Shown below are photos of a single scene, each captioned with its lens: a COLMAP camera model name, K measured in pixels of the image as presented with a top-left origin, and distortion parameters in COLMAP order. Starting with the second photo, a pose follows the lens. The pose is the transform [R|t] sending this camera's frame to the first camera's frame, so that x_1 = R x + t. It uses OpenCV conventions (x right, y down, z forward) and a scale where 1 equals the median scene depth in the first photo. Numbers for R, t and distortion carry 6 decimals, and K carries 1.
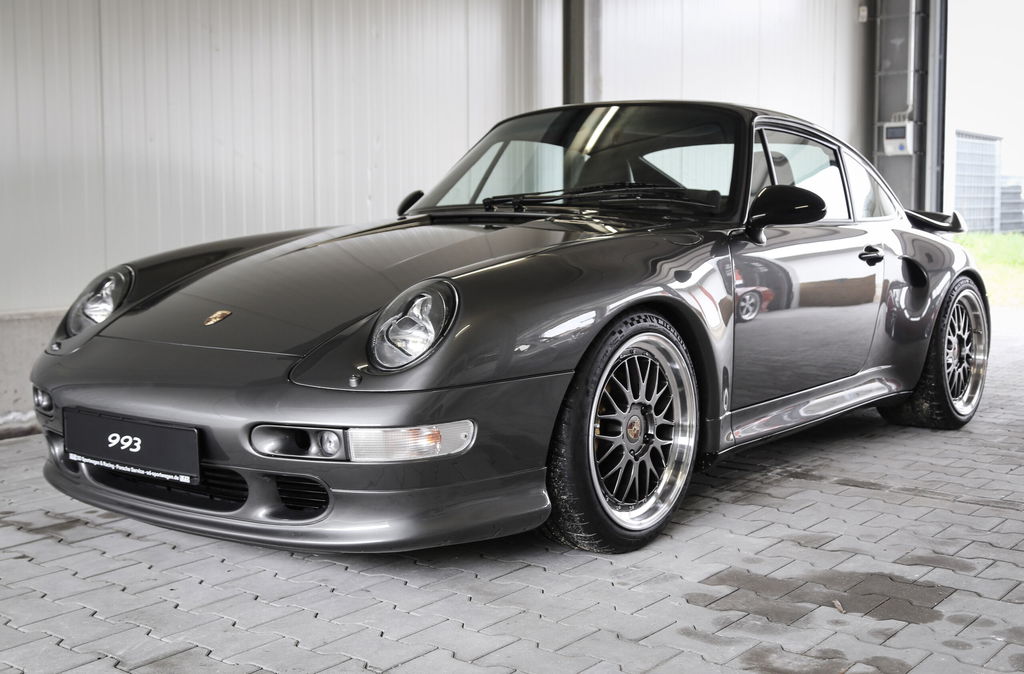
lens RADIAL K [[1214.3, 0, 543.2], [0, 1214.3, 333.8], [0, 0, 1]] dist [0.004878, 0.003523]
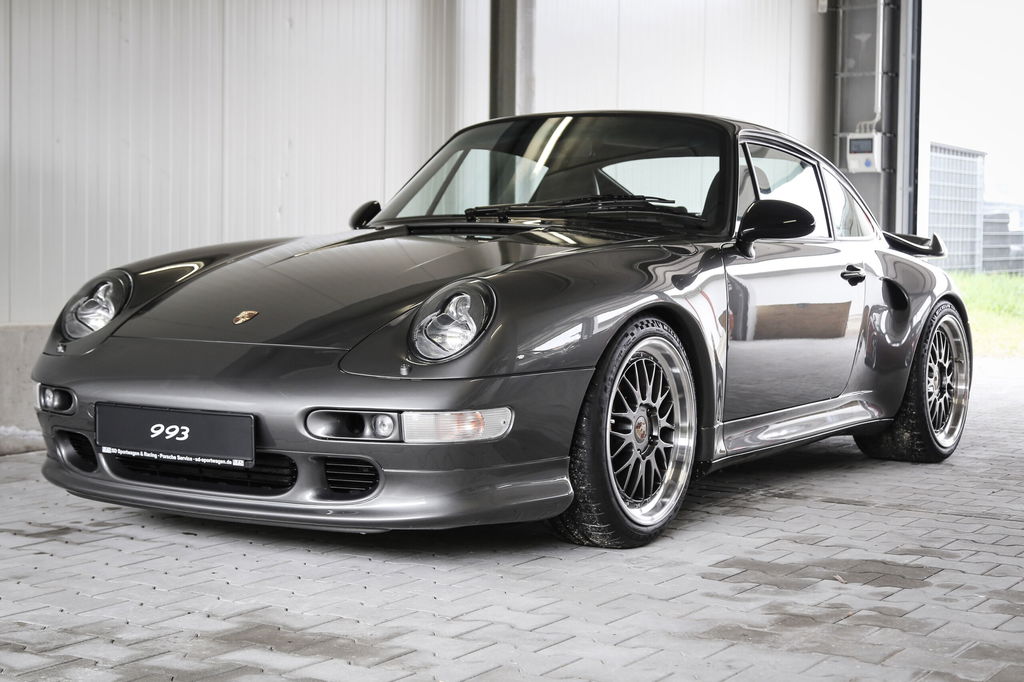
lens RADIAL K [[1657.8, 0, 511.6], [0, 1657.8, 376.7], [0, 0, 1]] dist [-0.009155, -0.039112]
pose [[0.996579, 0.007099, 0.082344, -0.147755], [-0.005499, 0.999792, -0.019637, 0.059558], [-0.082466, 0.019117, 0.996411, -0.393900]]
